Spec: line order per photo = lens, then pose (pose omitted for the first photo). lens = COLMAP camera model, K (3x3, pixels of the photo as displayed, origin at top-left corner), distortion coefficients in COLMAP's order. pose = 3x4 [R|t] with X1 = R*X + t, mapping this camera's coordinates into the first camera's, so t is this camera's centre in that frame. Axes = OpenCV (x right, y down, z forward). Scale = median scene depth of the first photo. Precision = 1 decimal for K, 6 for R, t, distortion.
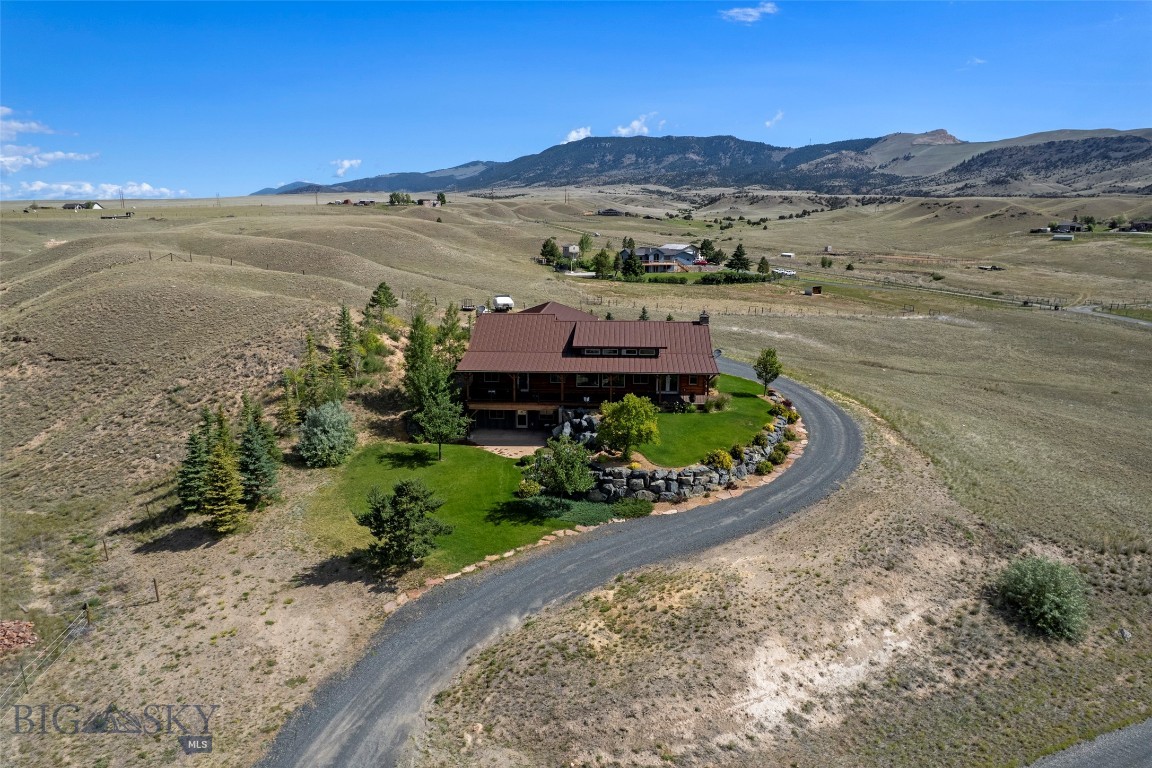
lens RADIAL K [[747.2, 0, 561.4], [0, 747.2, 383.5], [0, 0, 1]] dist [-0.076019, 0.063408]
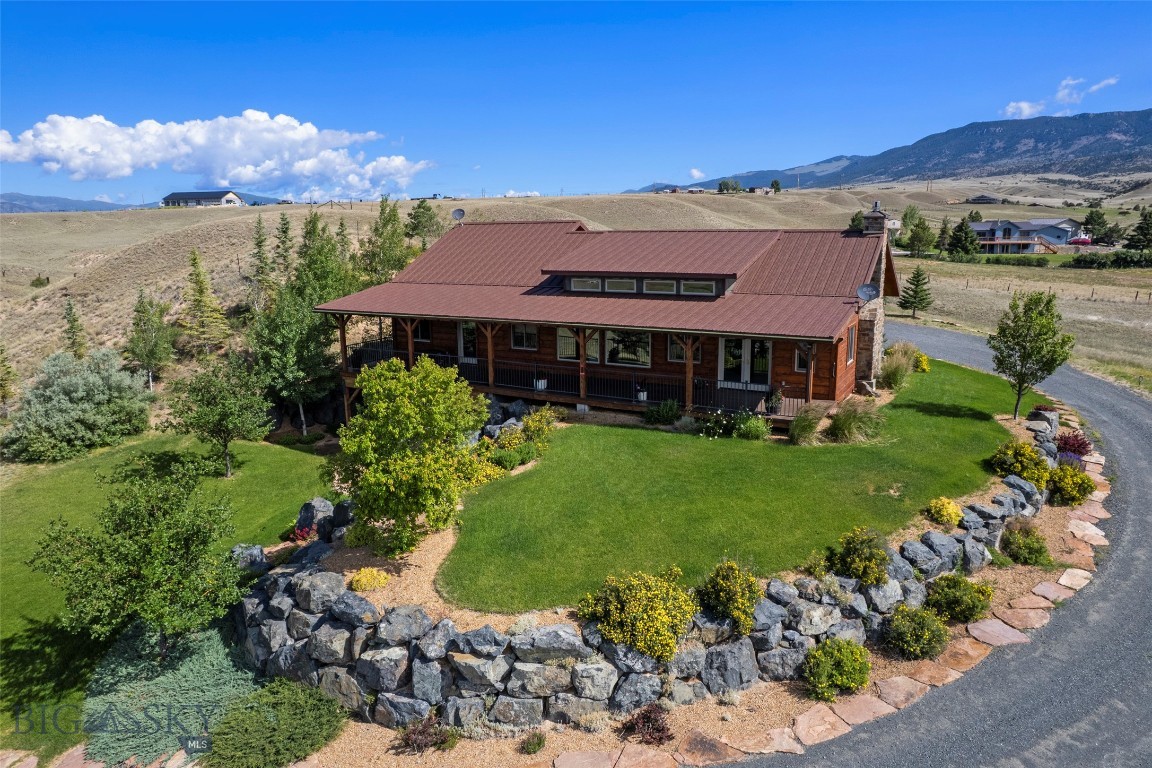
lens RADIAL K [[747.2, 0, 568.2], [0, 747.2, 403.0], [0, 0, 1]] dist [-0.076019, 0.063408]
pose [[0.898772, 0.087717, -0.429552, 0.066938], [-0.077697, 0.996140, 0.040850, 0.003434], [0.431477, -0.003340, 0.902118, 0.164642]]
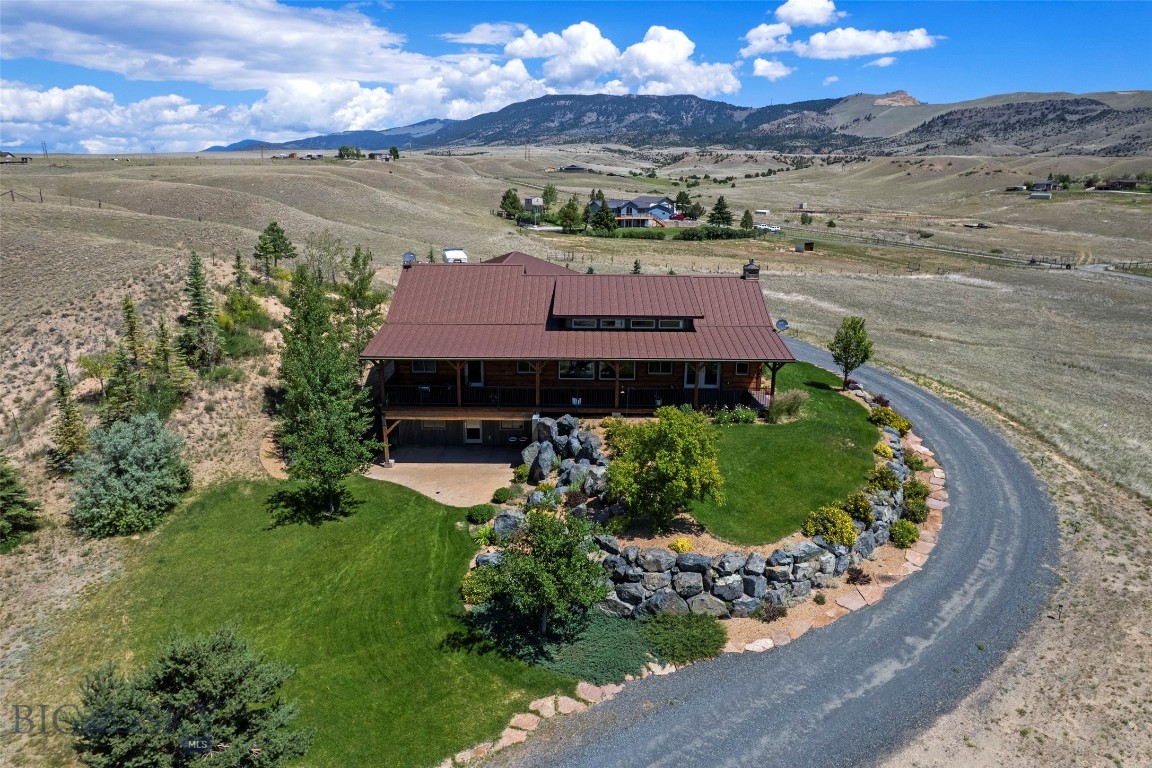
lens RADIAL K [[747.2, 0, 566.7], [0, 747.2, 381.5], [0, 0, 1]] dist [-0.076019, 0.063408]
pose [[0.998222, -0.009322, 0.058876, -0.003018], [0.006521, 0.998846, 0.047591, -0.006813], [-0.059252, -0.047123, 0.997130, 0.105927]]
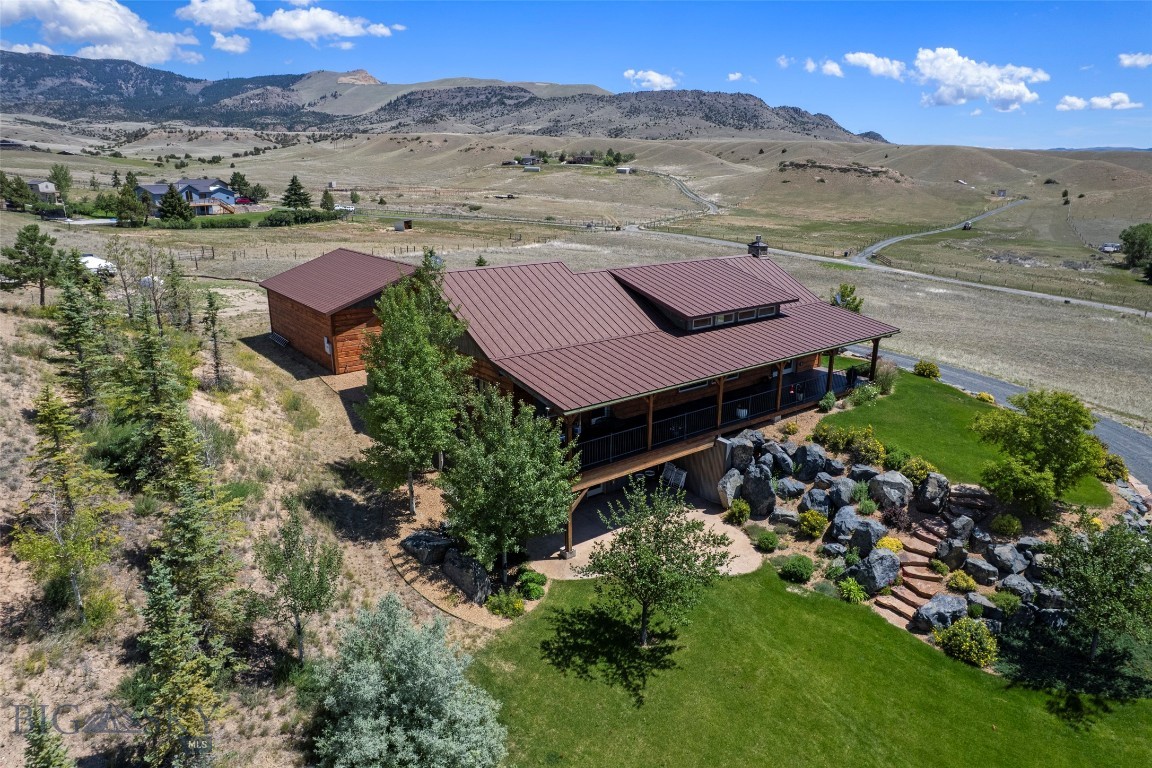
lens RADIAL K [[747.2, 0, 585.4], [0, 747.2, 376.5], [0, 0, 1]] dist [-0.076019, 0.063408]
pose [[0.730959, -0.183821, 0.657198, -0.108397], [0.139258, 0.982952, 0.120049, -0.023278], [-0.668062, 0.003769, 0.744096, 0.186592]]
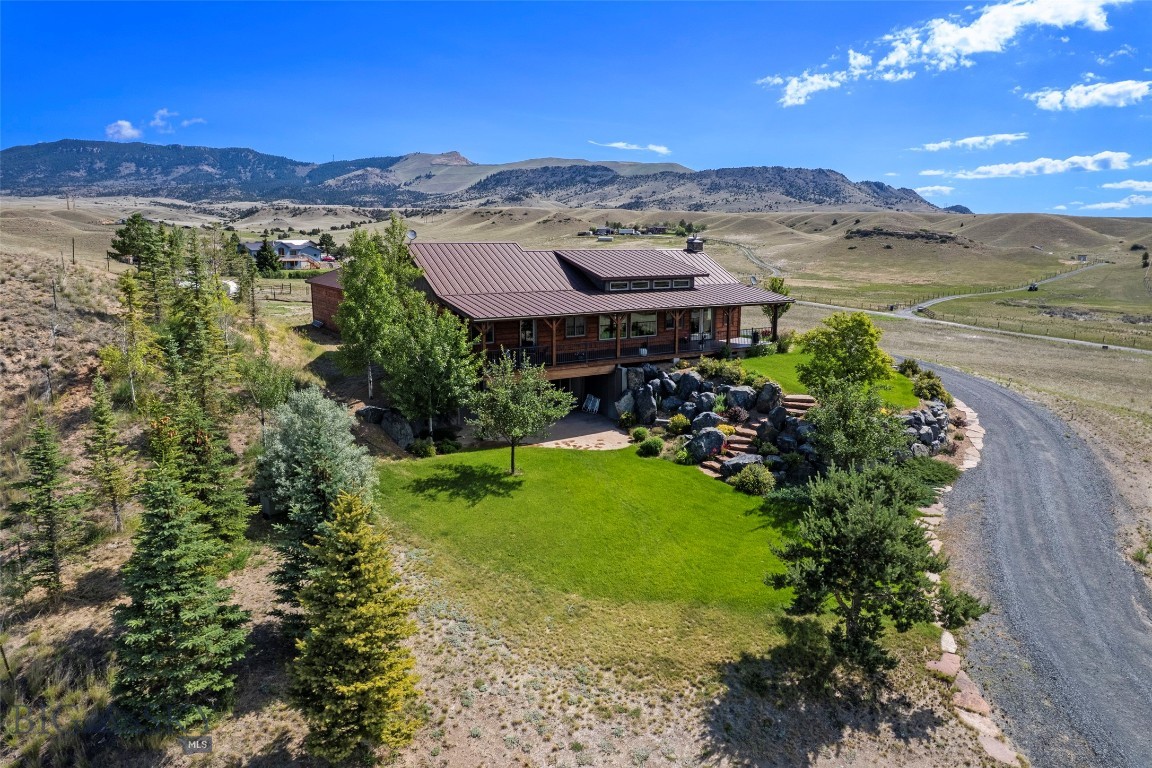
lens RADIAL K [[747.2, 0, 578.7], [0, 747.2, 392.0], [0, 0, 1]] dist [-0.076019, 0.063408]
pose [[0.807112, -0.116656, 0.578759, -0.111487], [0.124192, 0.991898, 0.026737, 0.008801], [-0.577188, 0.050297, 0.815061, 0.134395]]
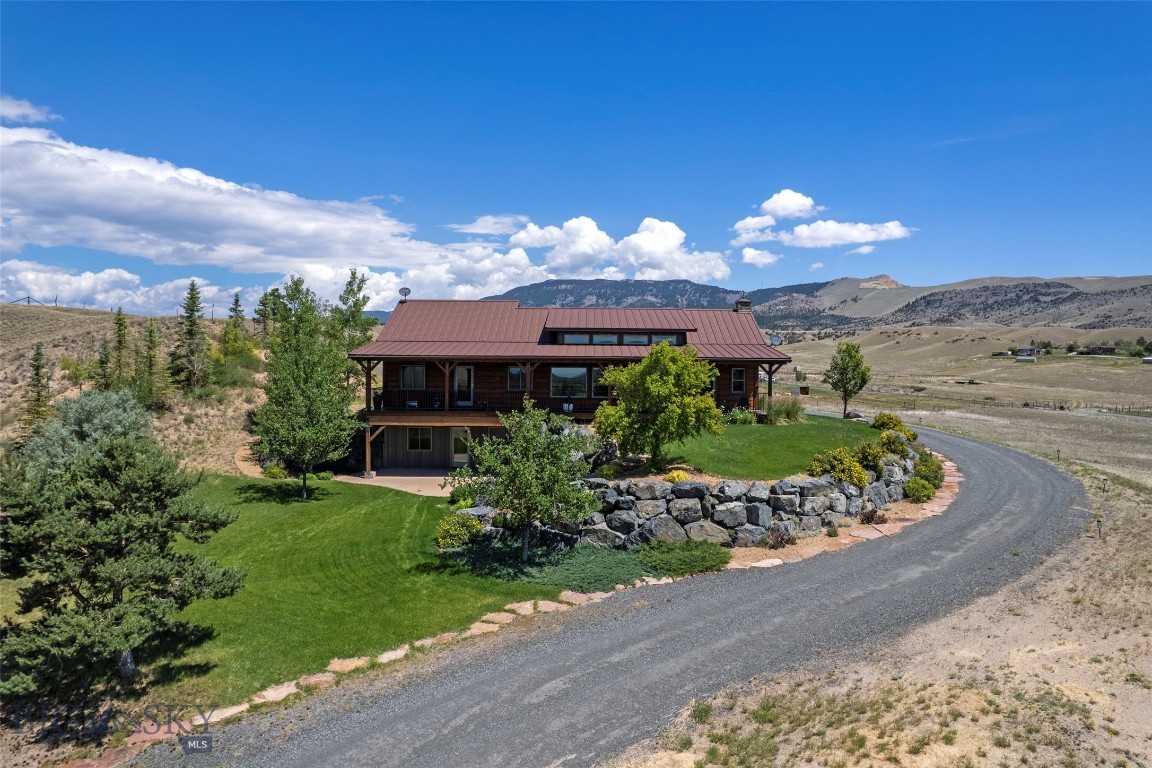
lens RADIAL K [[747.2, 0, 566.8], [0, 747.2, 375.0], [0, 0, 1]] dist [-0.076019, 0.063408]
pose [[0.998174, 0.011053, 0.059387, -0.000874], [0.000795, 0.980629, -0.195874, 0.030848], [-0.060401, 0.195564, 0.978829, 0.112737]]
